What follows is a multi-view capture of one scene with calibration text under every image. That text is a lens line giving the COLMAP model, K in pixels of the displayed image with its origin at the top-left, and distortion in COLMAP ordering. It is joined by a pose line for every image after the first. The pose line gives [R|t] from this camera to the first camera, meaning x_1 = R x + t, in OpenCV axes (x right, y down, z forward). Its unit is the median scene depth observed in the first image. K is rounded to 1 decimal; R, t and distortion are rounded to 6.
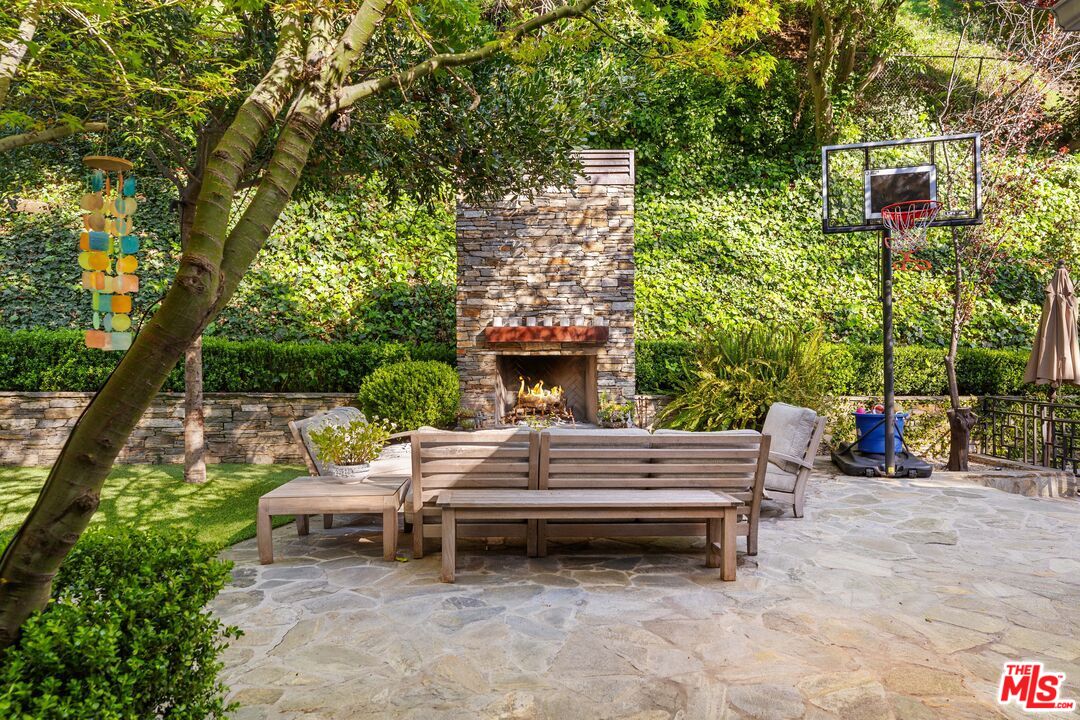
lens RADIAL K [[630.5, 0, 533.6], [0, 630.5, 358.2], [0, 0, 1]] dist [0.017035, -0.000438]
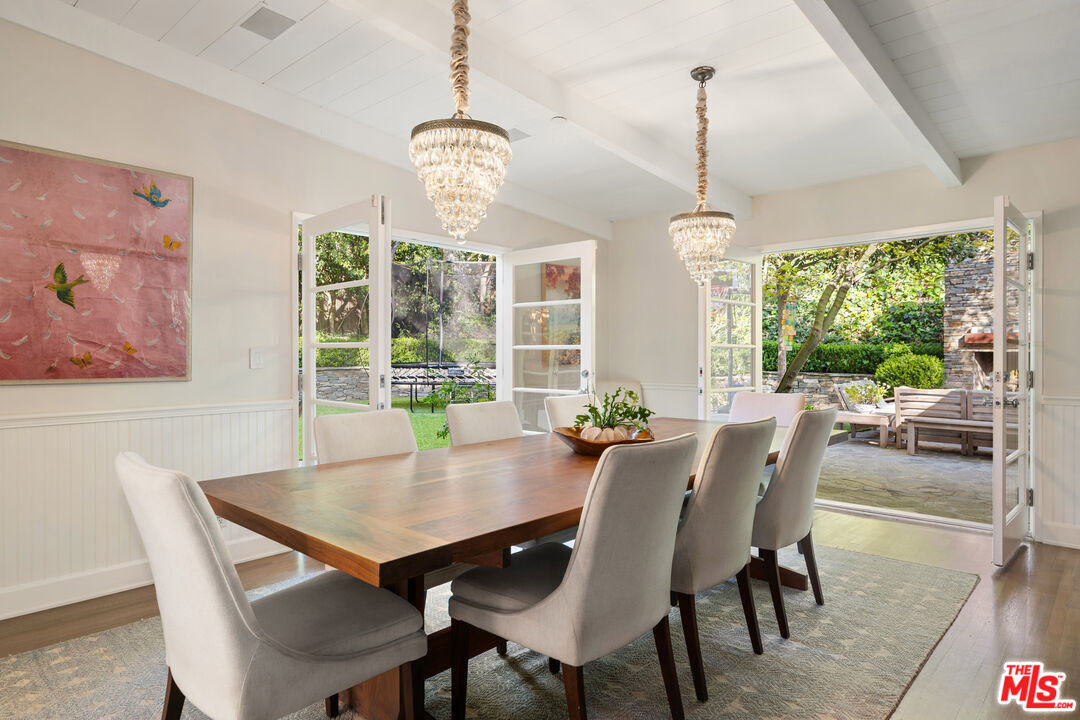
lens RADIAL K [[630.5, 0, 537.6], [0, 630.5, 355.0], [0, 0, 1]] dist [0.017035, -0.000438]
pose [[0.704469, 0.009817, -0.709667, 0.264836], [-0.008080, 0.999950, 0.005811, 0.001868], [0.709689, 0.001641, 0.704513, -0.760986]]
